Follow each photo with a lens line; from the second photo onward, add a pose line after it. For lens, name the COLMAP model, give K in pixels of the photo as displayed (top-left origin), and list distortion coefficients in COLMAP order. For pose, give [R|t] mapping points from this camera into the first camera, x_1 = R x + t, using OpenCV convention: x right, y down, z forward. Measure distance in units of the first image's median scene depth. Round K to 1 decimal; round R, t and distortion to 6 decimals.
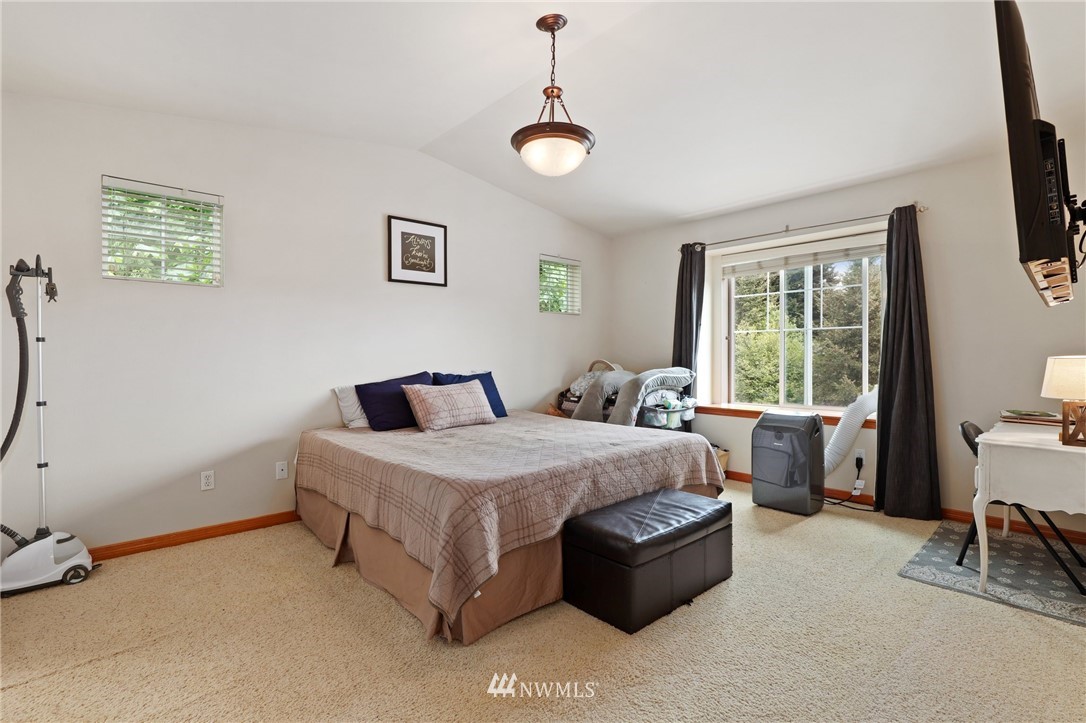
lens RADIAL K [[501.3, 0, 552.3], [0, 501.3, 363.2], [0, 0, 1]] dist [-0.013215, 0.001095]
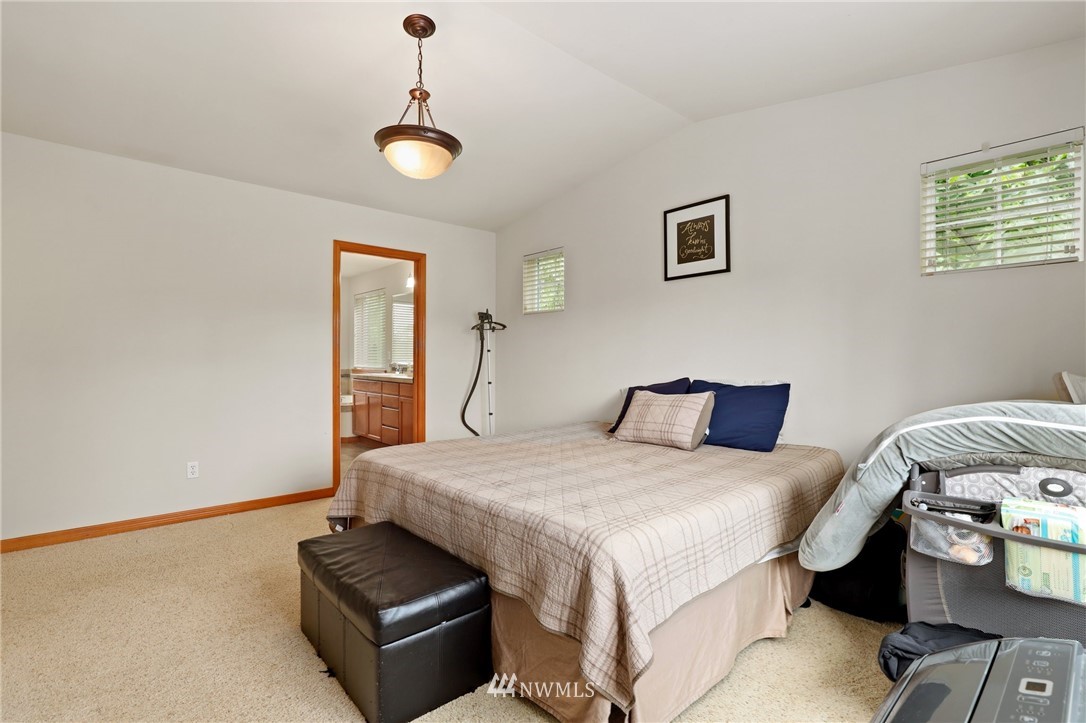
lens RADIAL K [[501.3, 0, 551.6], [0, 501.3, 357.9], [0, 0, 1]] dist [-0.013215, 0.001095]
pose [[-0.001722, 0.001479, -0.999997, 0.606855], [-0.013948, 0.999902, 0.001503, -0.015791], [0.999901, 0.013951, -0.001701, 0.769594]]
